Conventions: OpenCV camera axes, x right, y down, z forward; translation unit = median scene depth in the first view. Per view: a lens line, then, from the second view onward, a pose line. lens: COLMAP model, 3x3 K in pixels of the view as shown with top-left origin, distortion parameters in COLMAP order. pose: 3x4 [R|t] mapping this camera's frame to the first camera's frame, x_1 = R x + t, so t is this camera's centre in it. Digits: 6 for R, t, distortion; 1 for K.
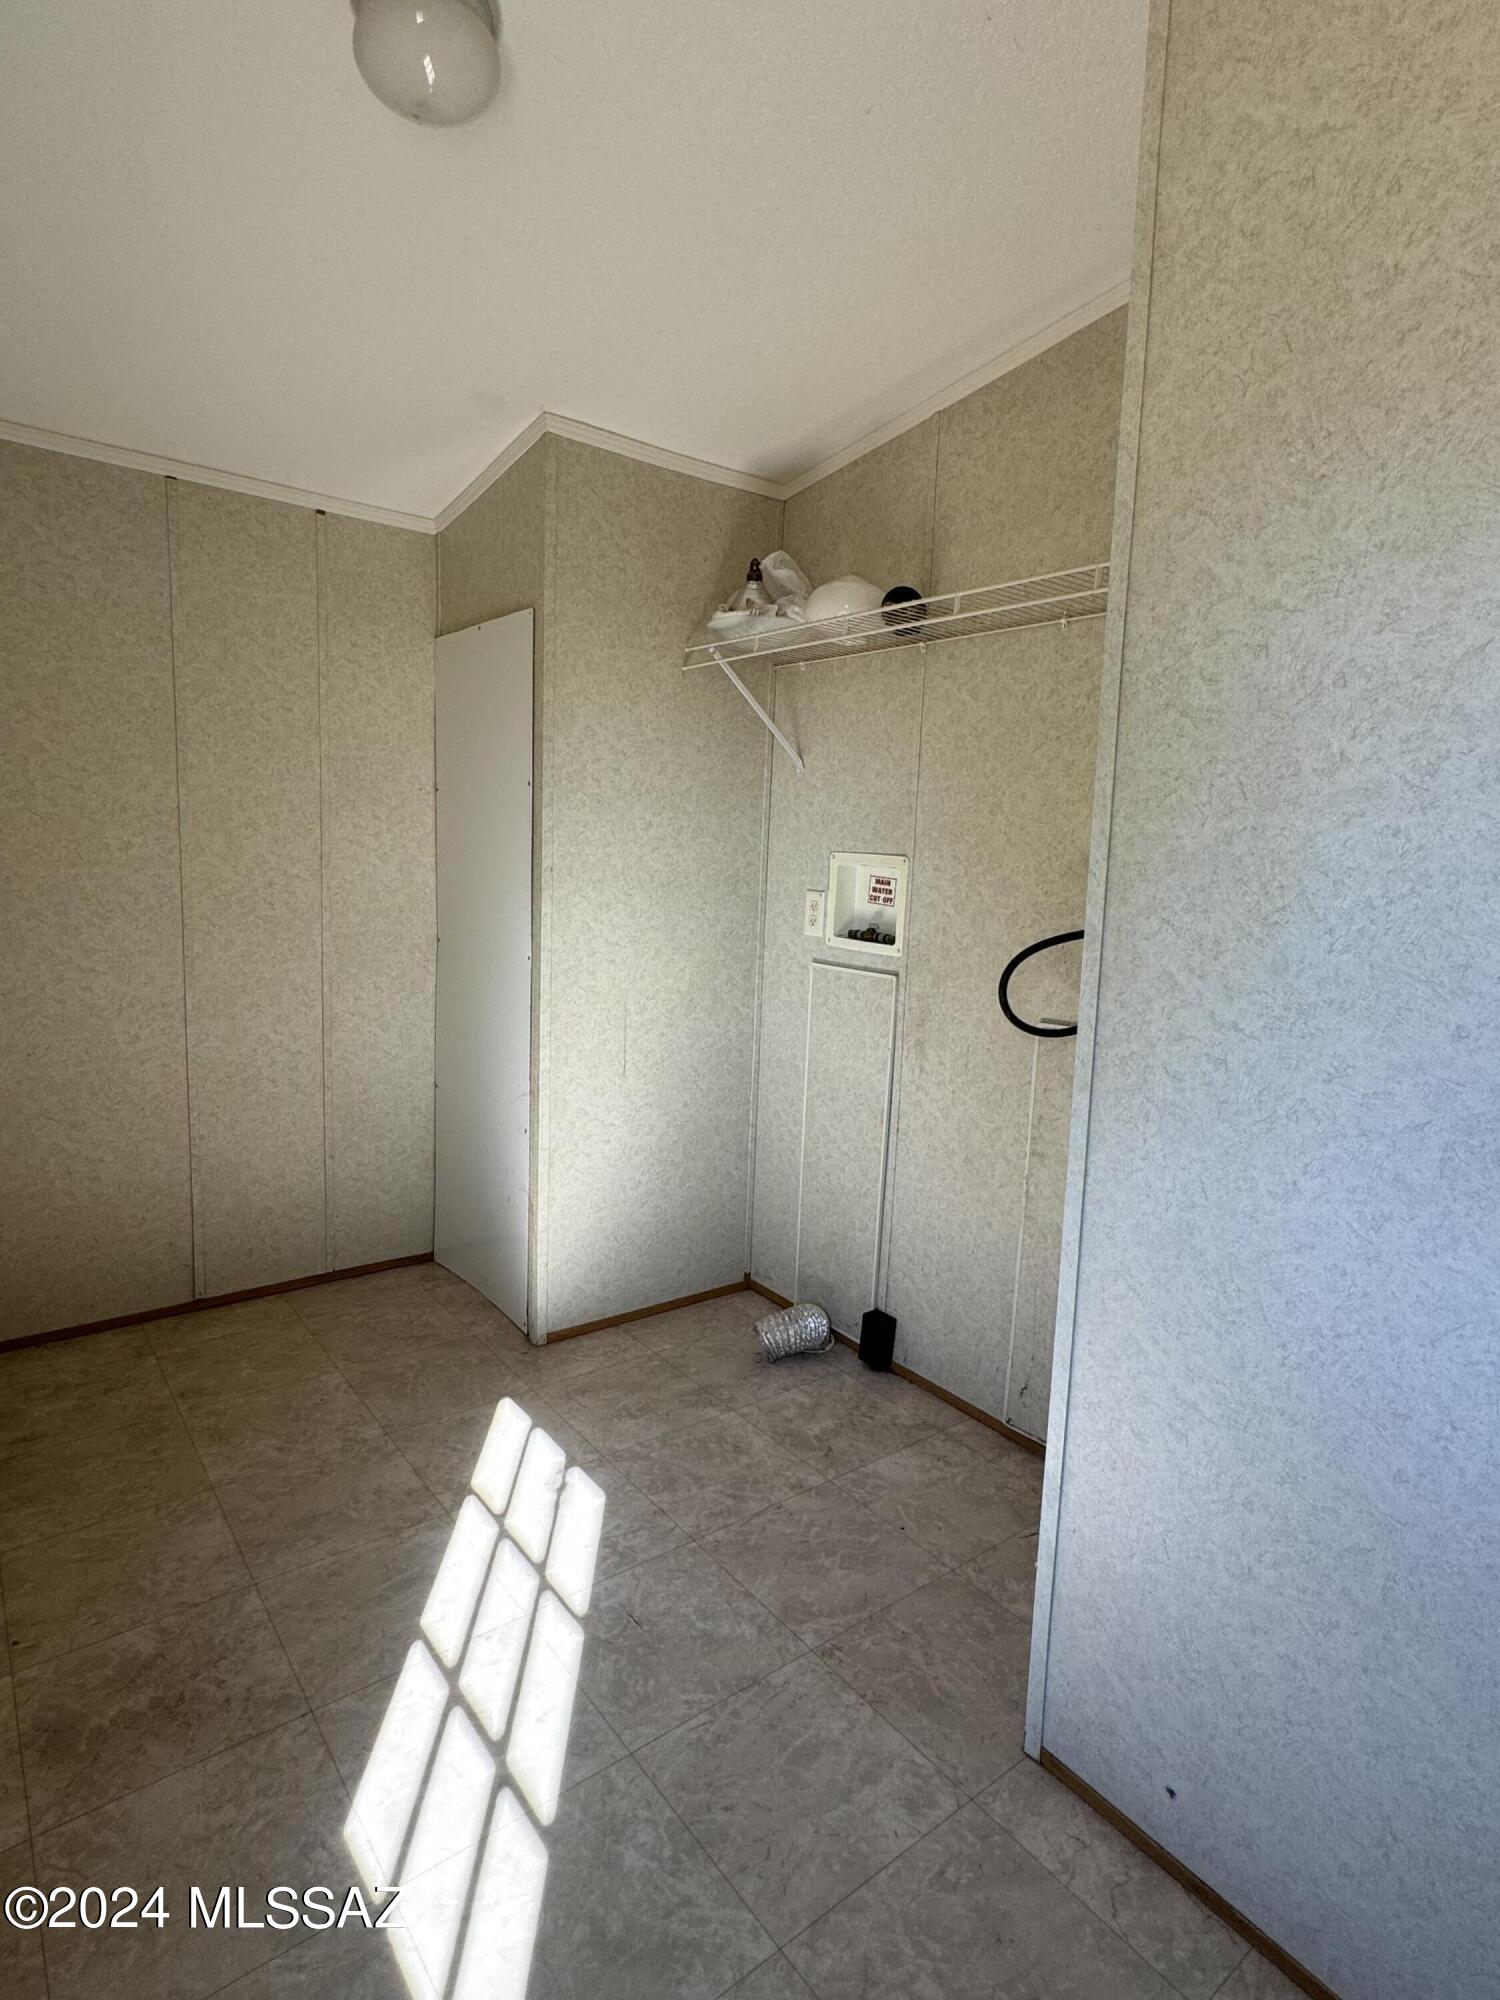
lens RADIAL K [[1050.8, 0, 753.6], [0, 1050.8, 999.2], [0, 0, 1]] dist [-0.004167, 0.001102]
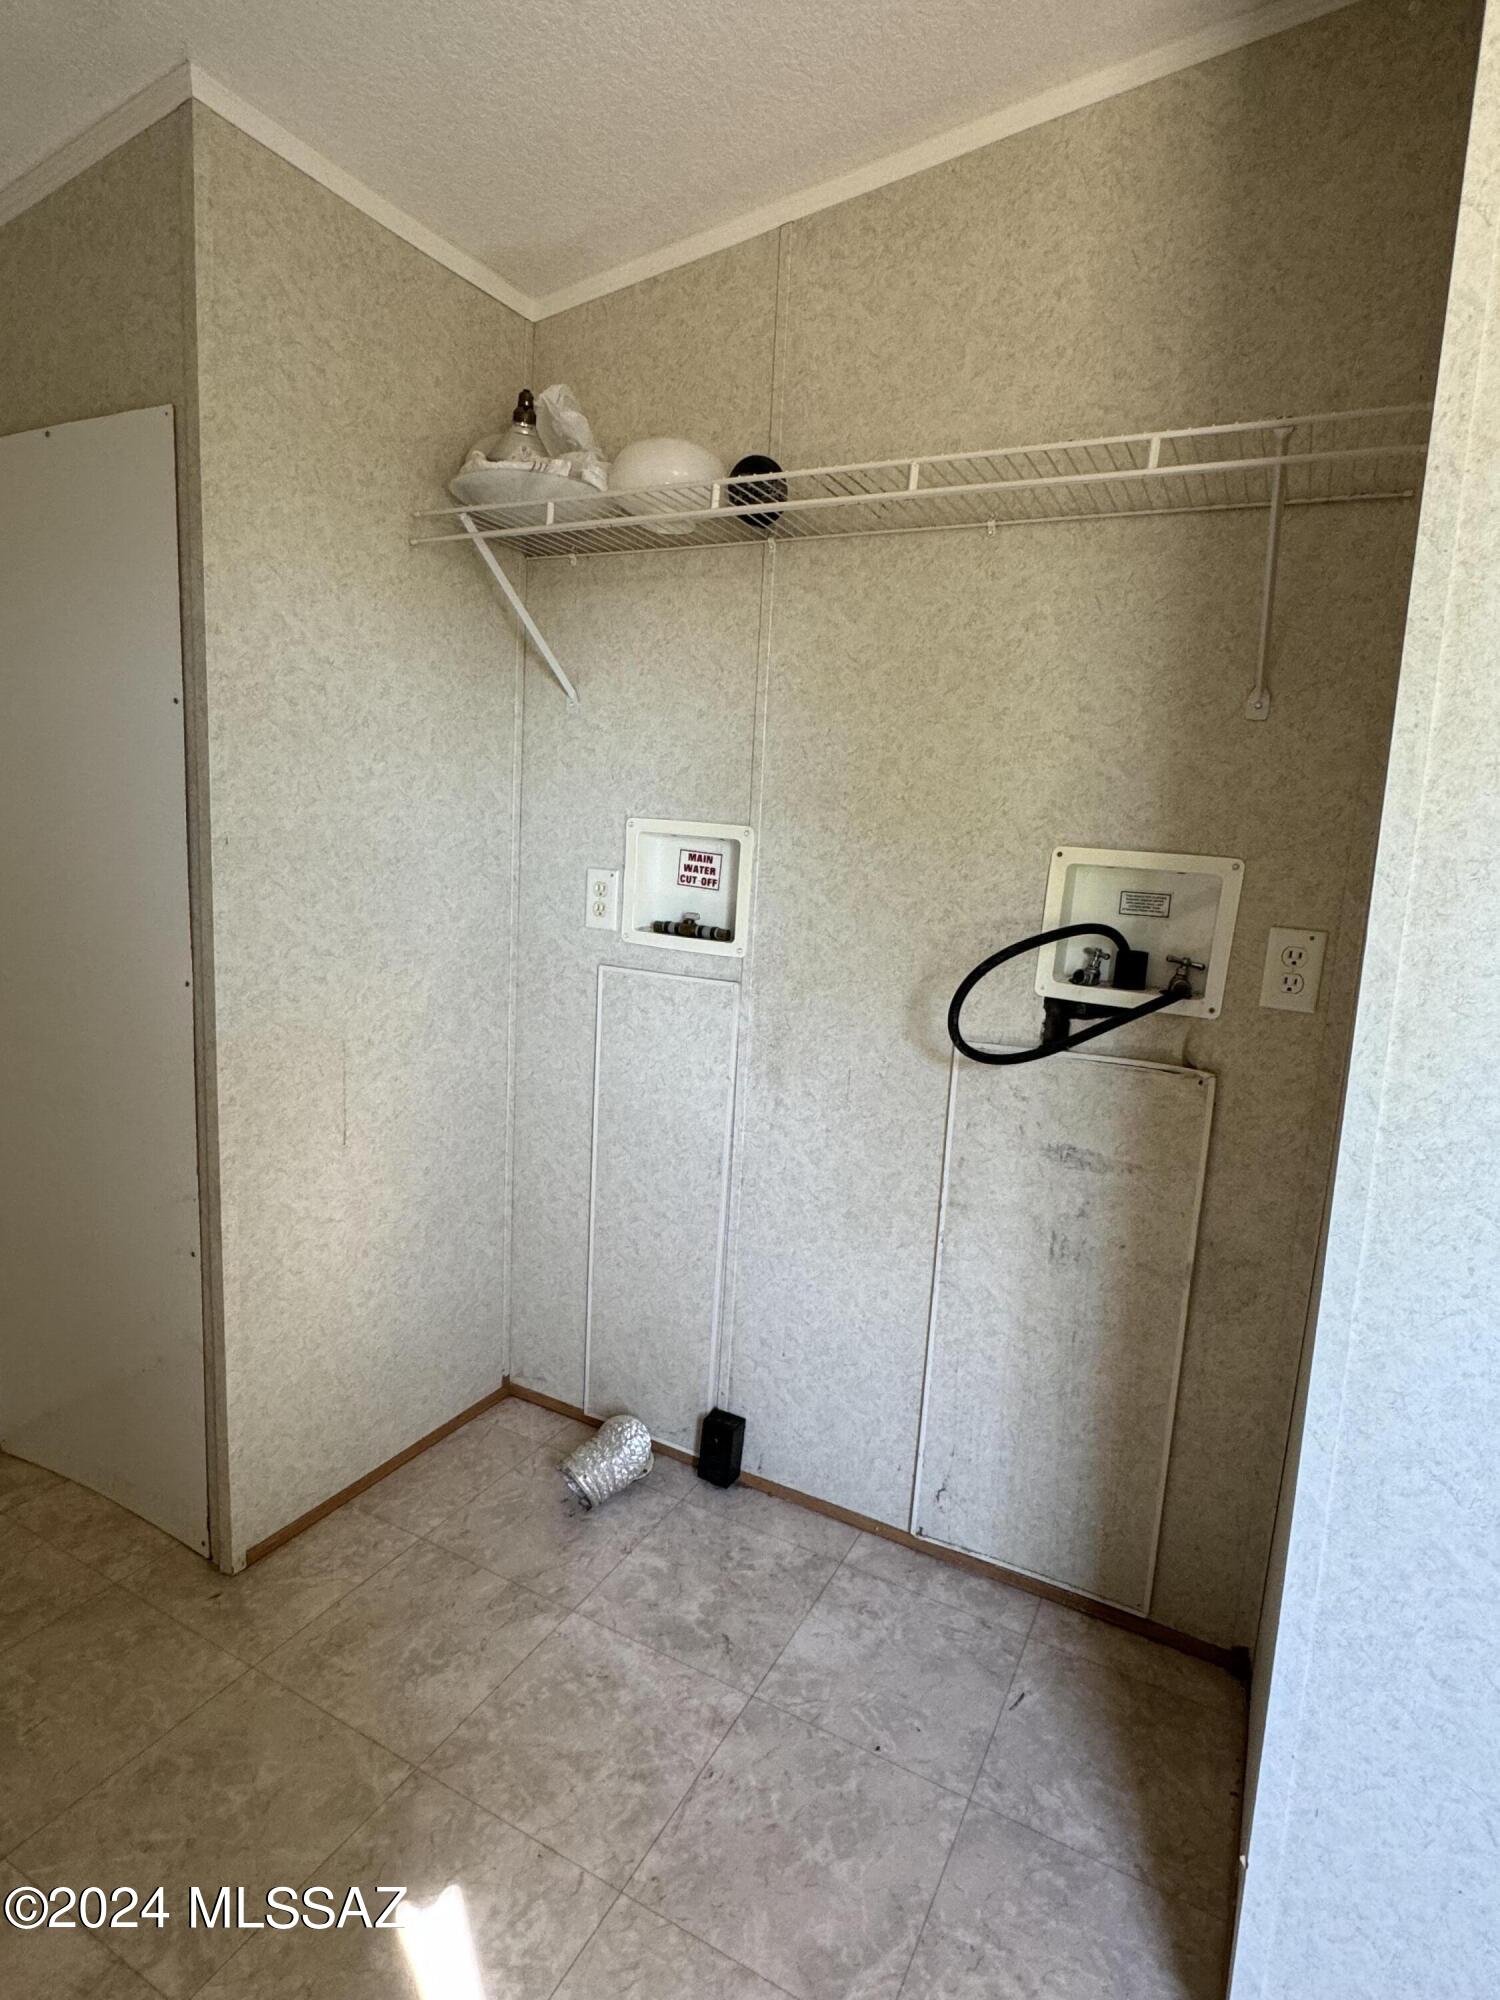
lens RADIAL K [[1050.8, 0, 752.1], [0, 1050.8, 992.0], [0, 0, 1]] dist [-0.004167, 0.001102]
pose [[0.911571, -0.055286, 0.407409, -0.174288], [0.040561, 0.998177, 0.044699, -0.051627], [-0.409138, -0.024222, 0.912151, 0.315577]]
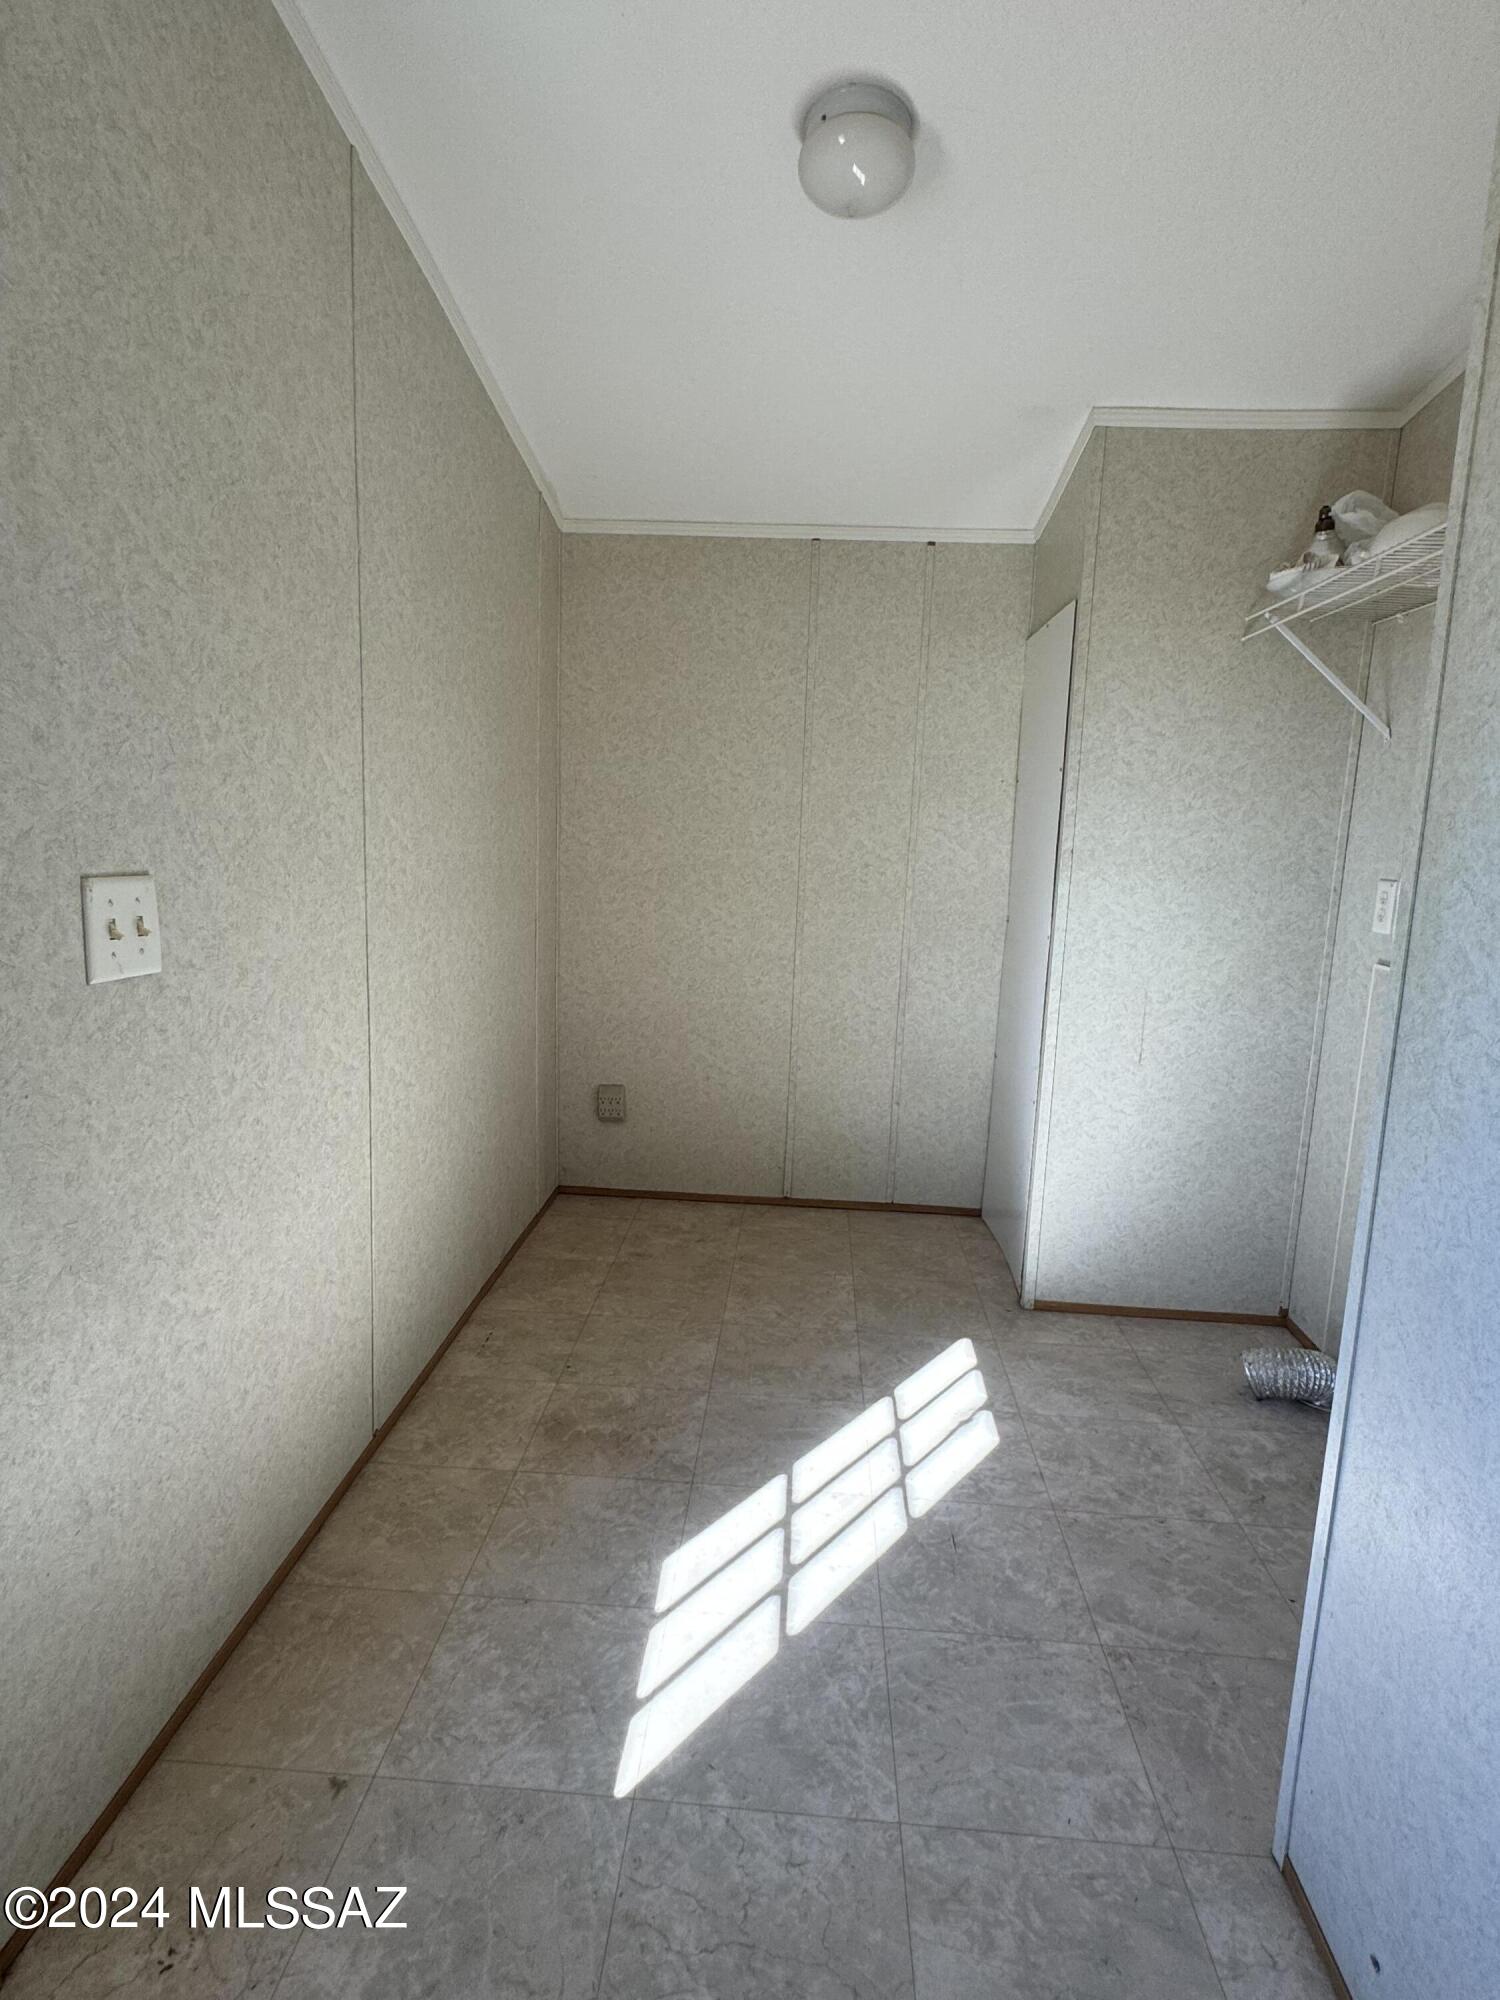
lens RADIAL K [[1050.8, 0, 755.1], [0, 1050.8, 1002.0], [0, 0, 1]] dist [-0.004167, 0.001102]
pose [[0.750255, 0.095864, -0.654161, 0.275103], [-0.099703, 0.994522, 0.031393, 0.022652], [0.653587, 0.041669, 0.755703, 0.025068]]
